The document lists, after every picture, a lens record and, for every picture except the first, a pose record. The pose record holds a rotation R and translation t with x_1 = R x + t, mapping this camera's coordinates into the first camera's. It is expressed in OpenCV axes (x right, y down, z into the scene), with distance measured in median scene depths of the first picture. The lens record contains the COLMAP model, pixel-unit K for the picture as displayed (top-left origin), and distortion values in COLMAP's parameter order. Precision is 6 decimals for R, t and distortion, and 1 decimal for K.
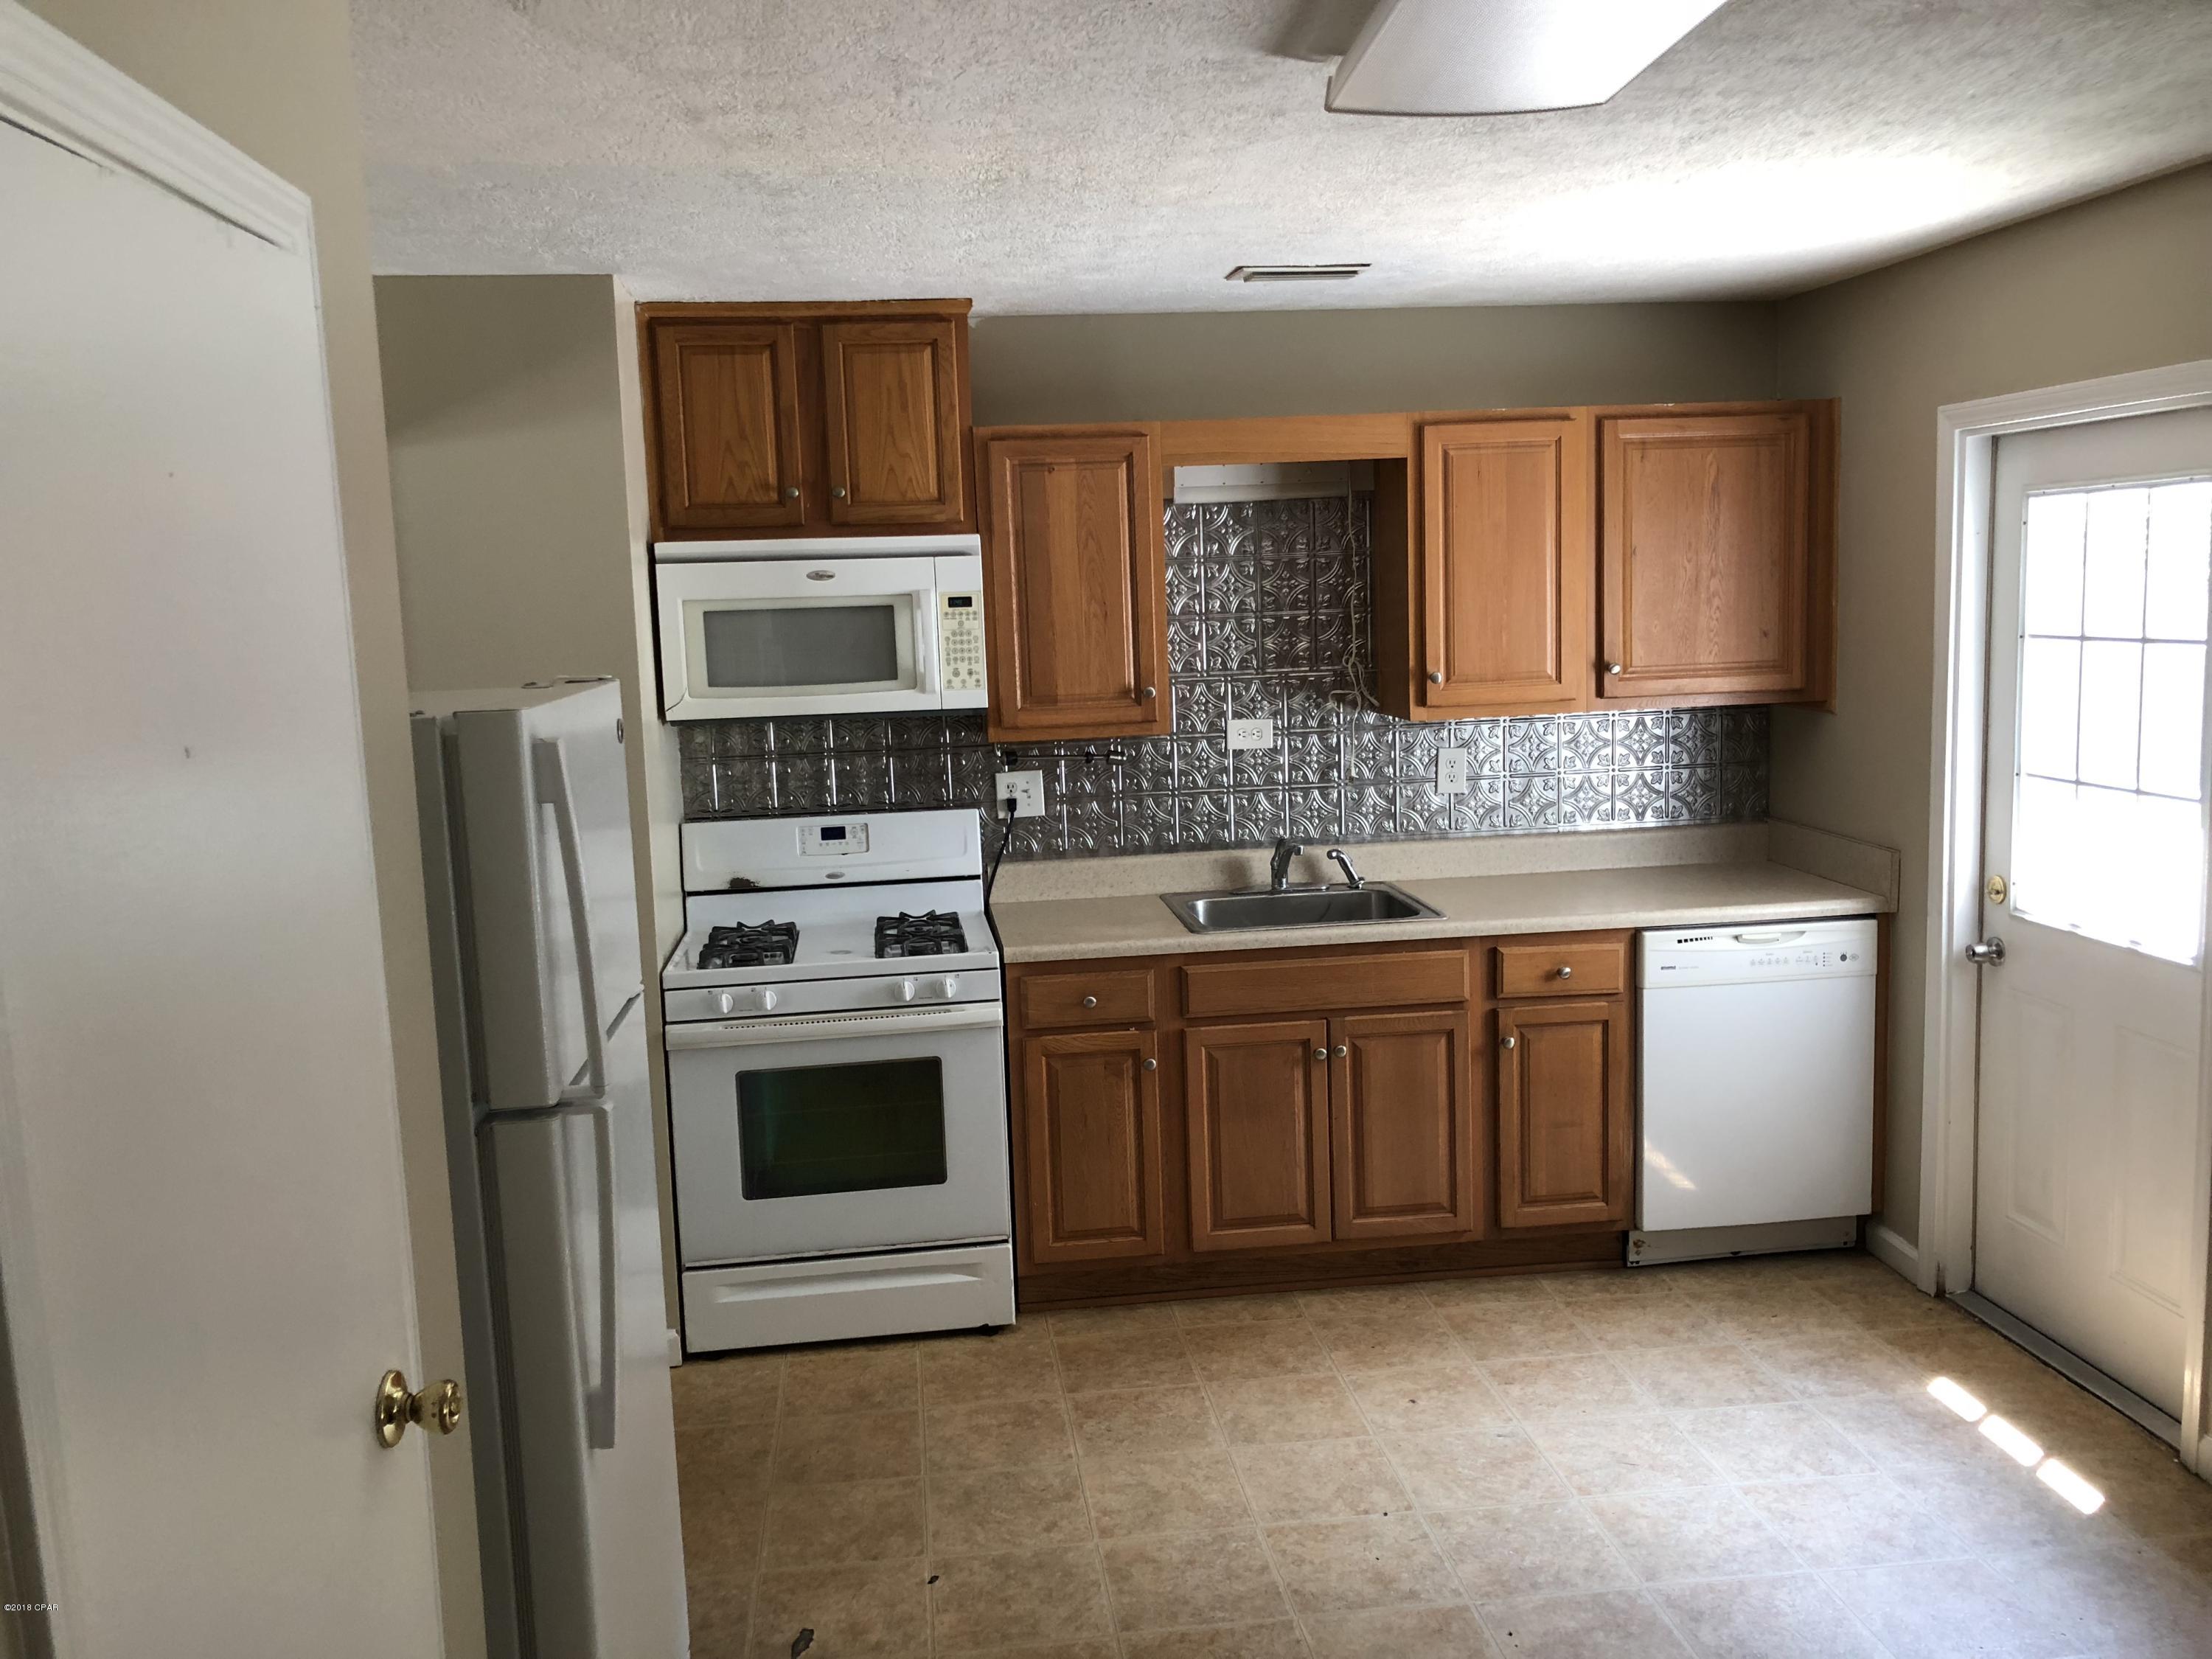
lens RADIAL K [[1830.5, 0, 1113.8], [0, 1830.5, 819.5], [0, 0, 1]] dist [0.043603, -0.041129]
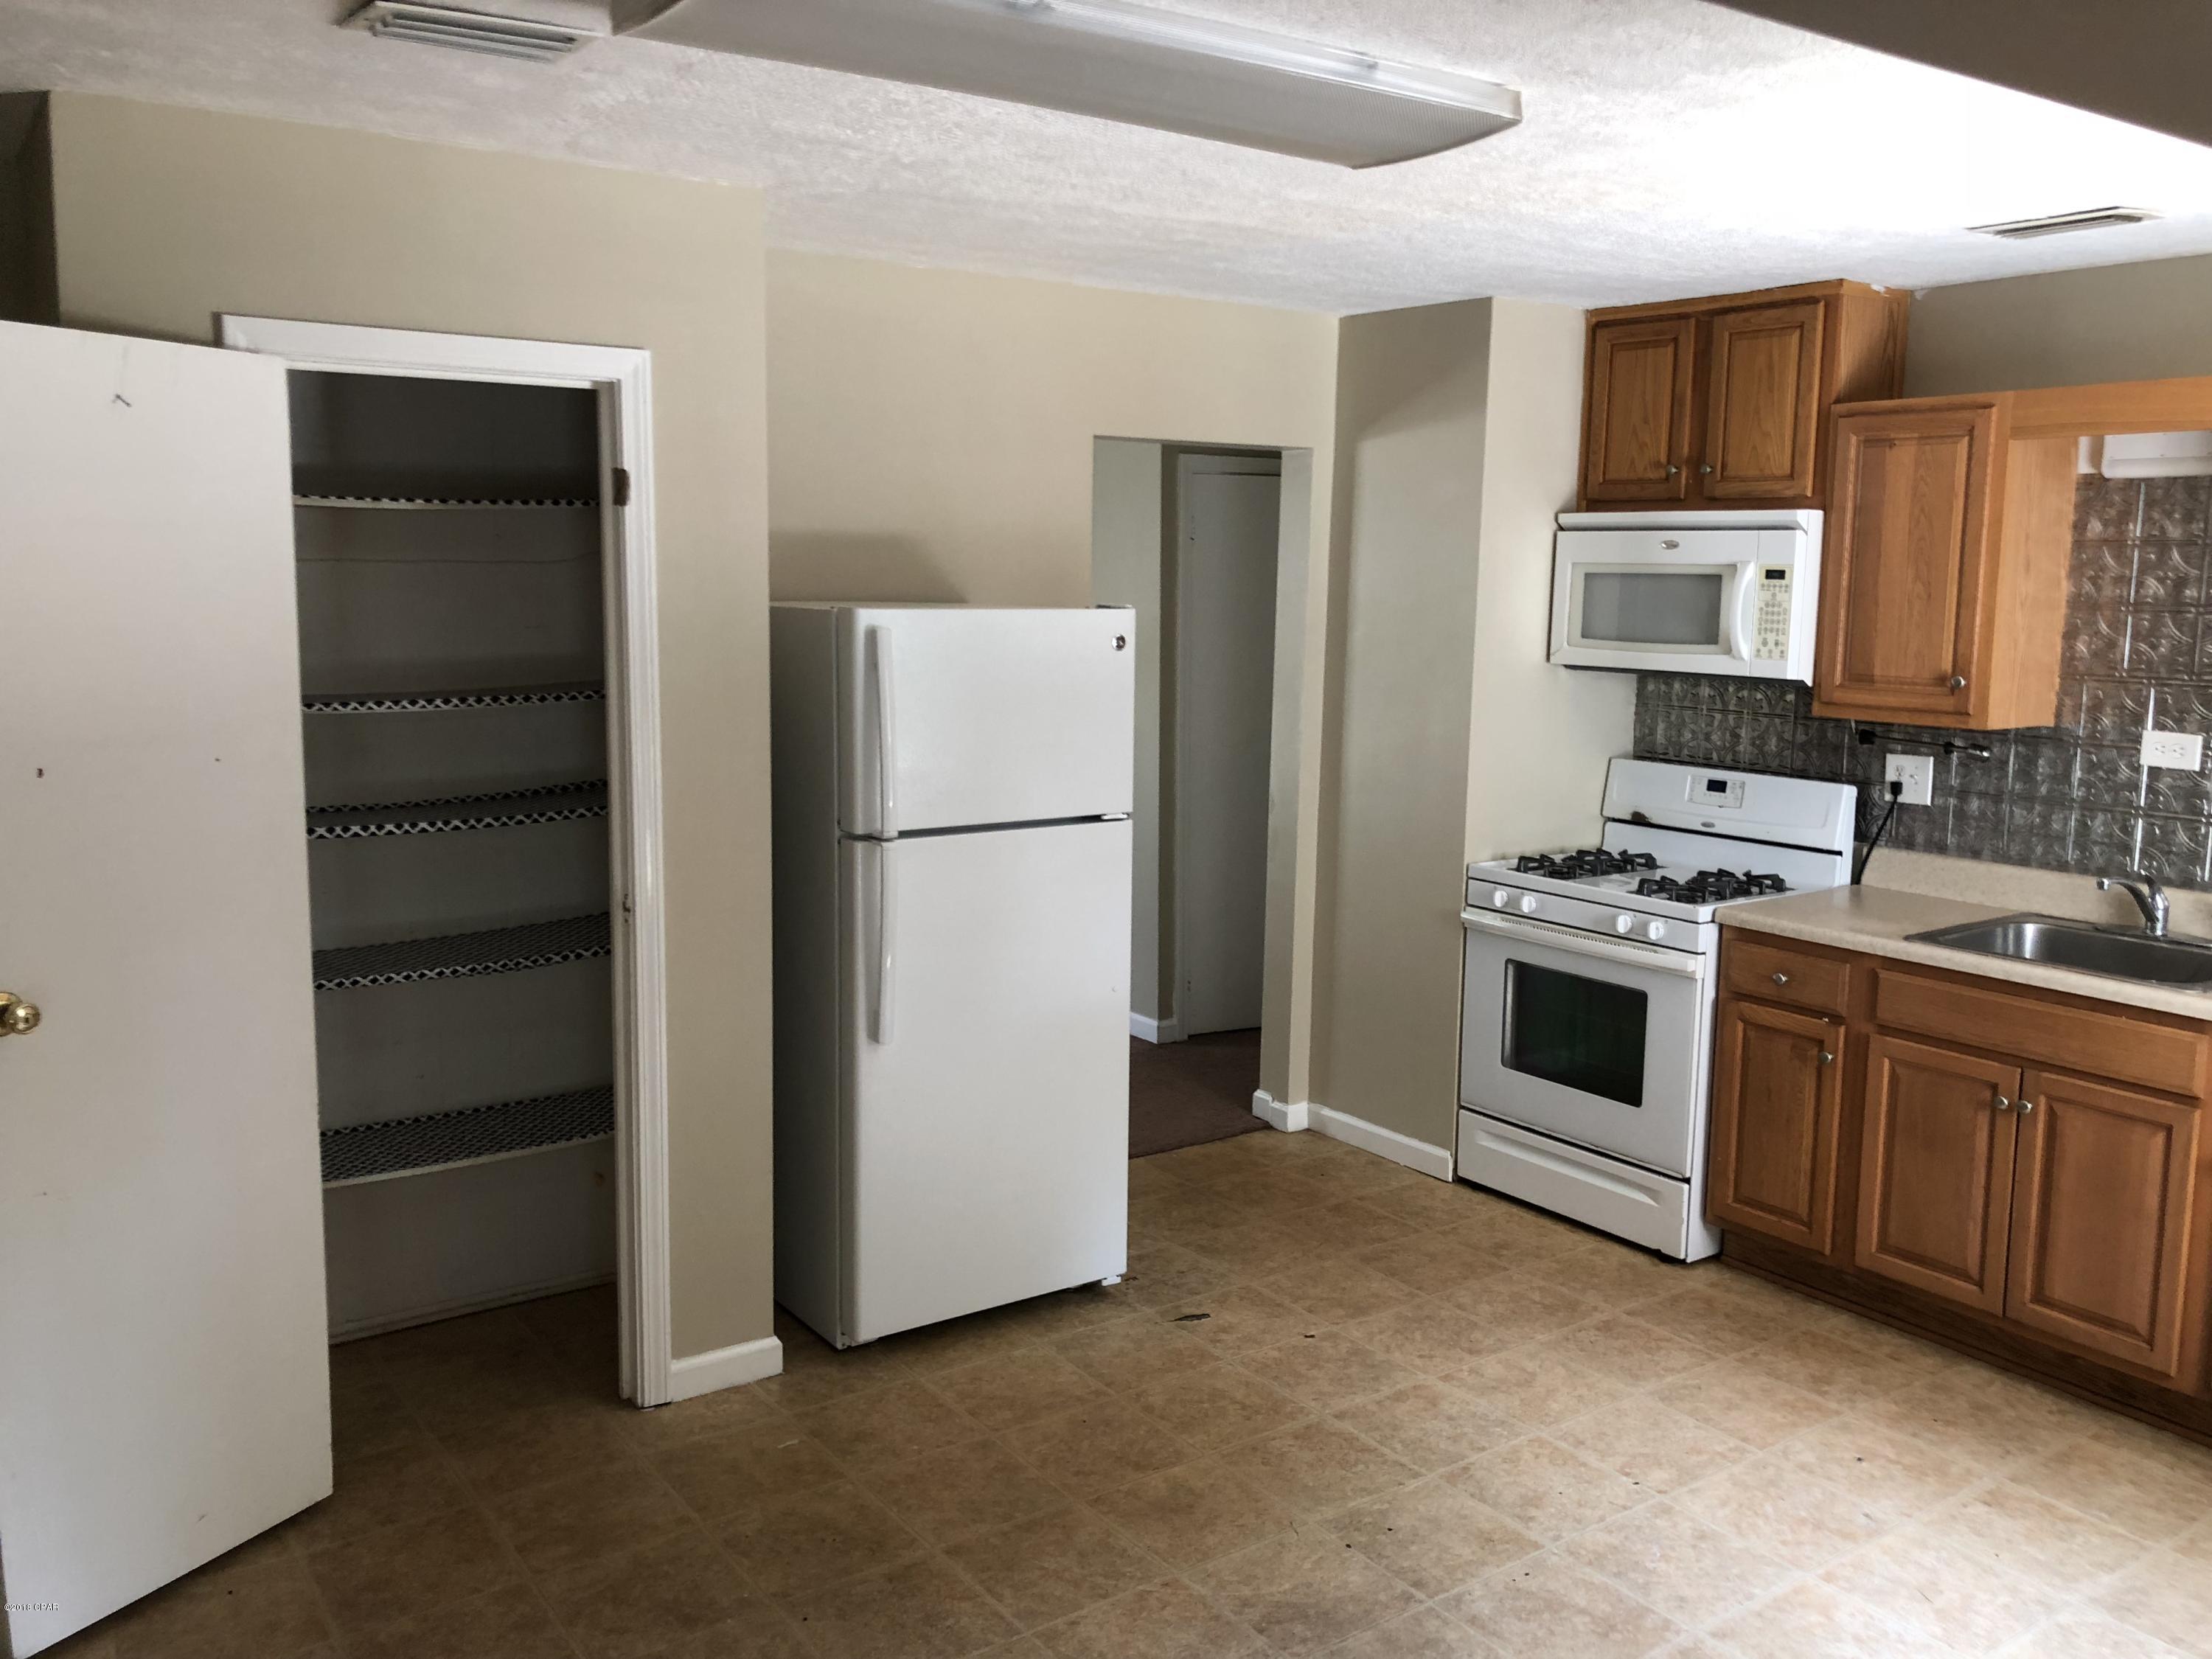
lens RADIAL K [[1830.5, 0, 1124.3], [0, 1830.5, 814.6], [0, 0, 1]] dist [0.043603, -0.041129]
pose [[0.480643, 0.163002, -0.861634, 0.654892], [-0.144607, 0.983853, 0.105457, -0.042410], [0.864911, 0.073911, 0.496453, 0.174661]]
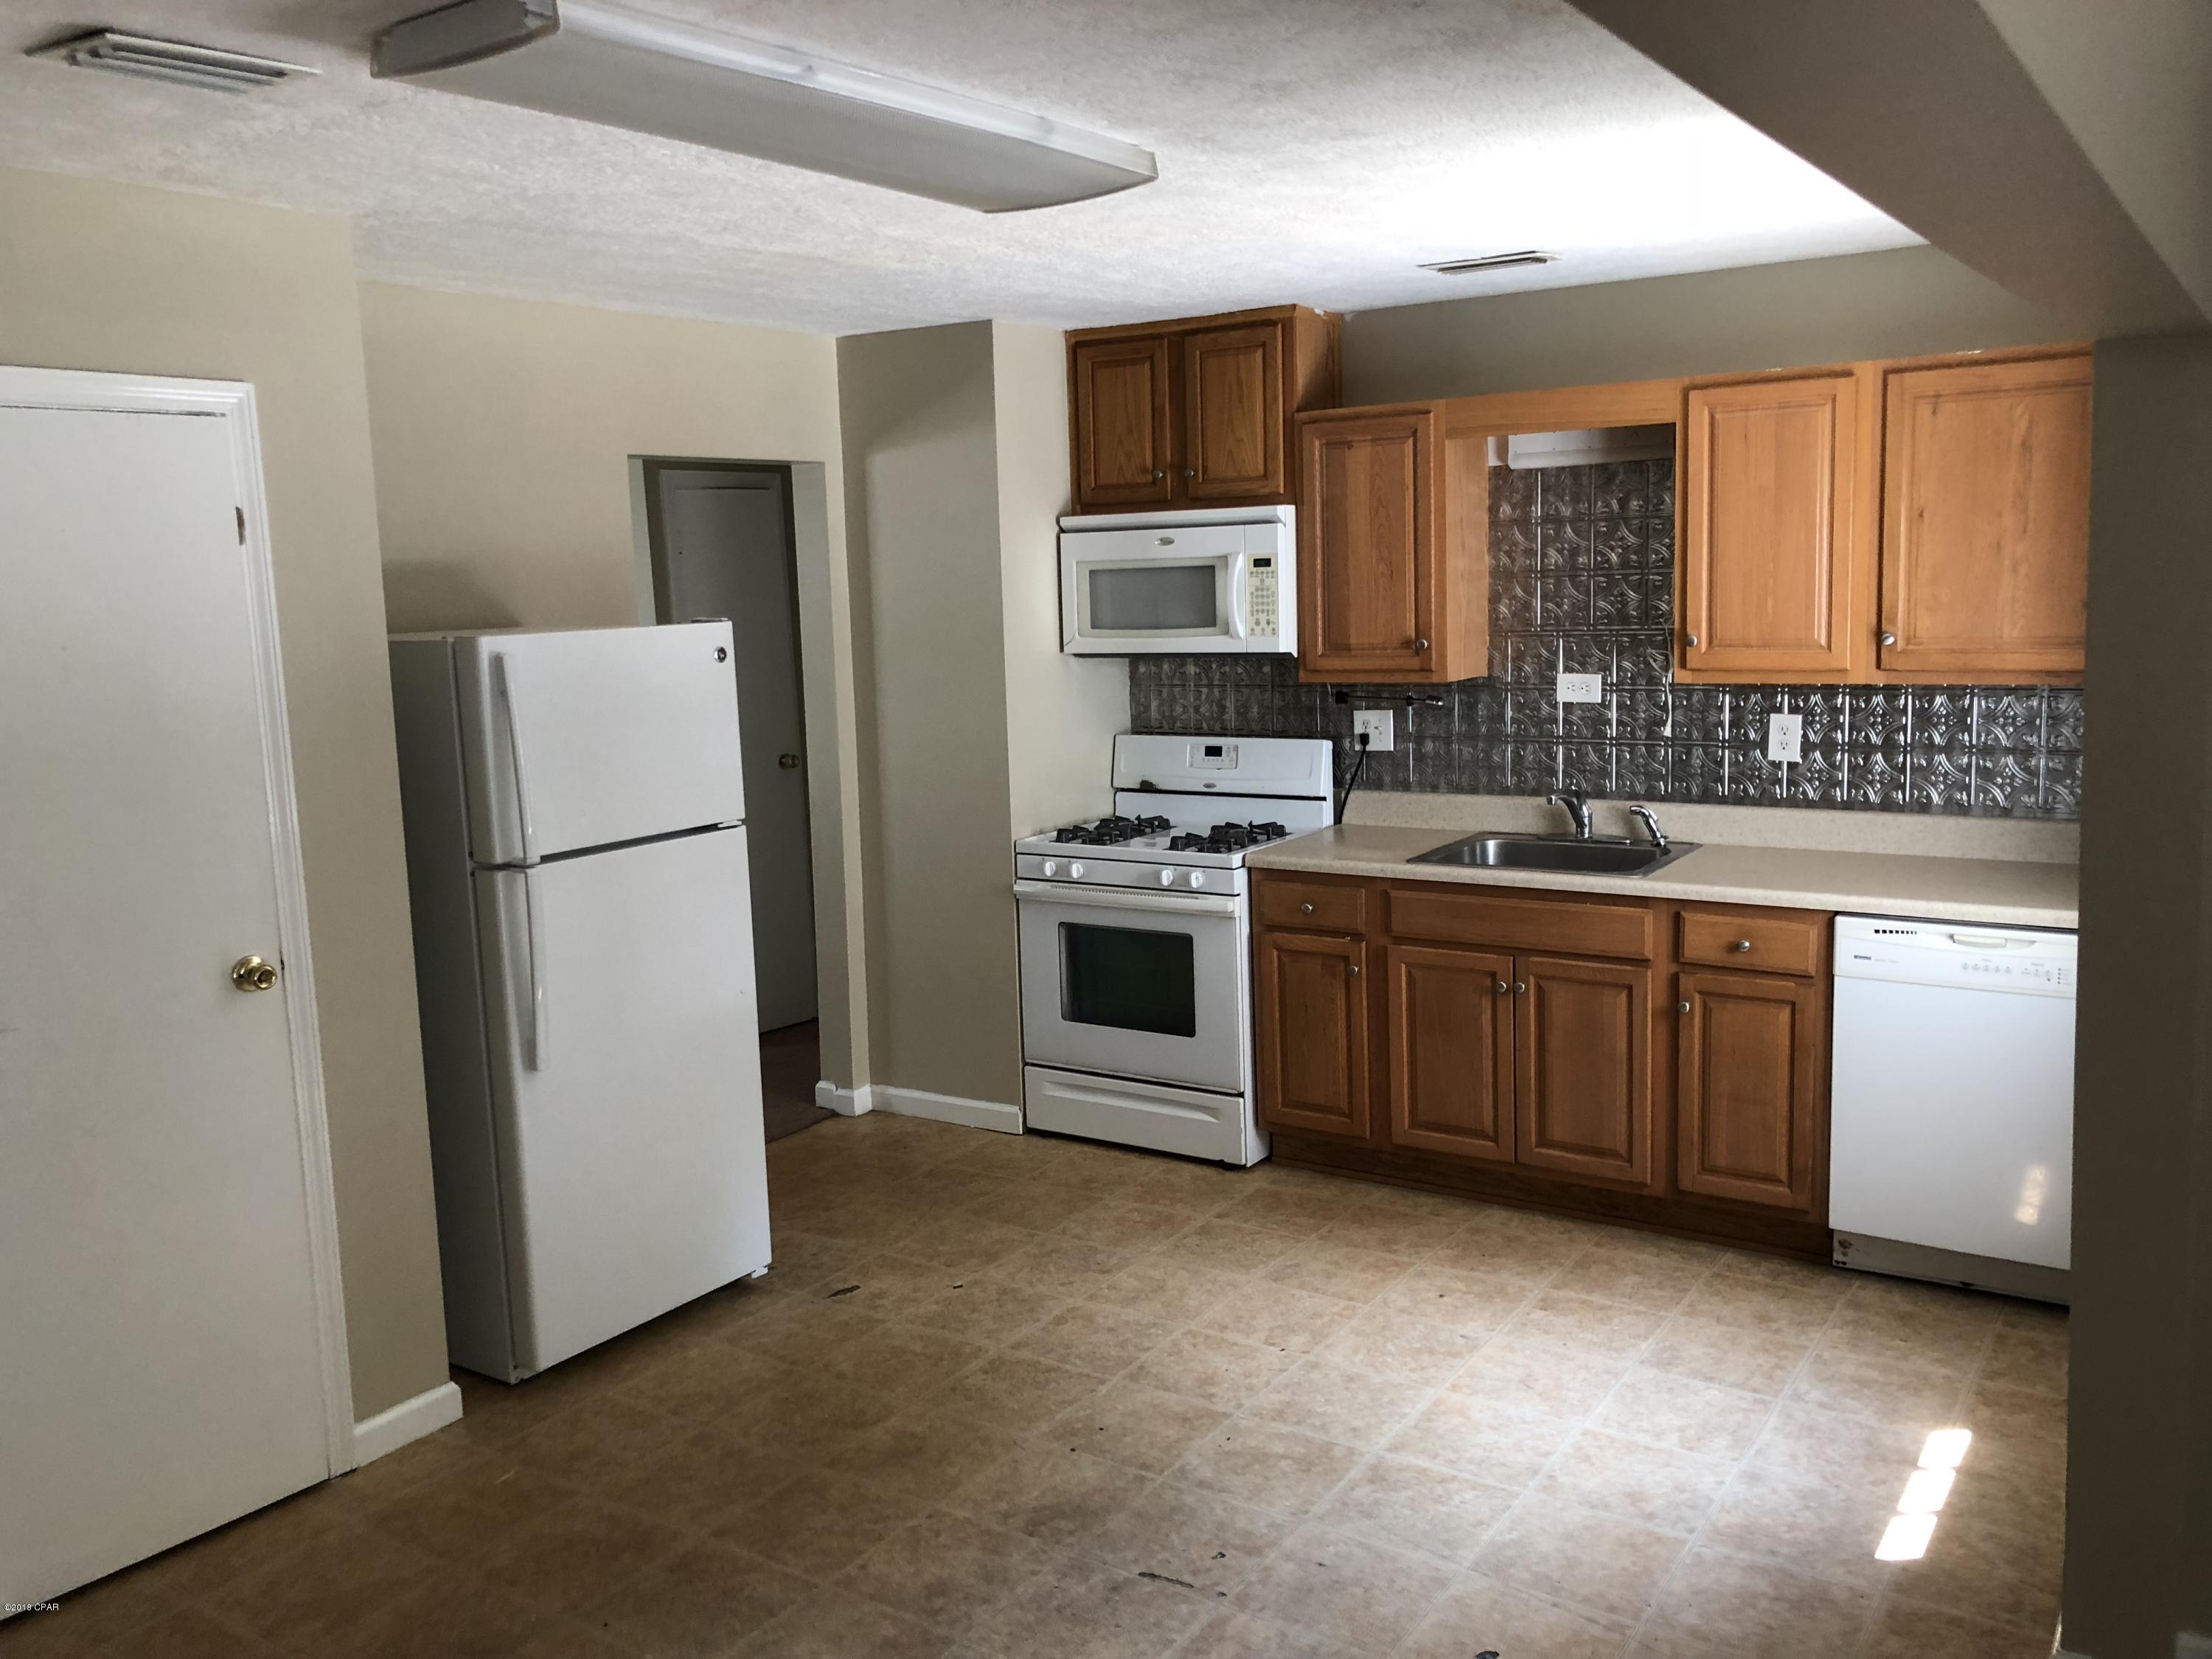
lens RADIAL K [[1830.5, 0, 1087.9], [0, 1830.5, 814.6], [0, 0, 1]] dist [0.043603, -0.041129]
pose [[0.755434, 0.099667, -0.647600, 0.616209], [-0.076808, 0.995019, 0.063538, -0.022592], [0.650707, 0.001742, 0.759327, 0.020314]]
